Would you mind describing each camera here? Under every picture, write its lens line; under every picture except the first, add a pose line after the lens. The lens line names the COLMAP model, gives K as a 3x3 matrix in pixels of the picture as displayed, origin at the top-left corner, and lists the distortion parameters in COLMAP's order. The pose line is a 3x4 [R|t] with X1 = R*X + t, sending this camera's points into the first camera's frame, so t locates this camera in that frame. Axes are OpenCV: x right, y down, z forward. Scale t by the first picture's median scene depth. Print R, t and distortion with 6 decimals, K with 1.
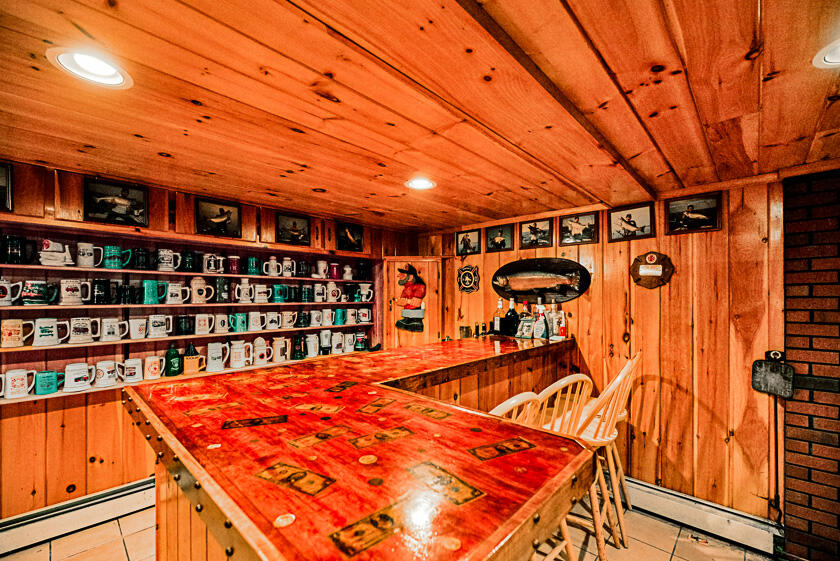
lens RADIAL K [[353.2, 0, 397.6], [0, 353.2, 293.9], [0, 0, 1]] dist [-0.003559, -0.000485]
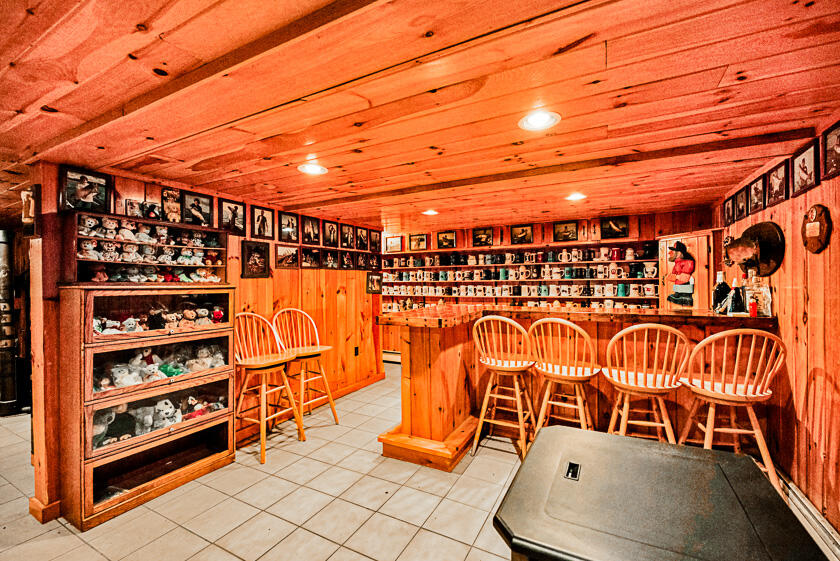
lens RADIAL K [[339.7, 0, 420.0], [0, 339.7, 280.5], [0, 0, 1]] dist [-0.001451, -0.000176]
pose [[0.261439, -0.006525, -0.965198, 0.998612], [0.017926, 0.999837, -0.001903, 0.024334], [0.965054, -0.016805, 0.261513, -0.010718]]
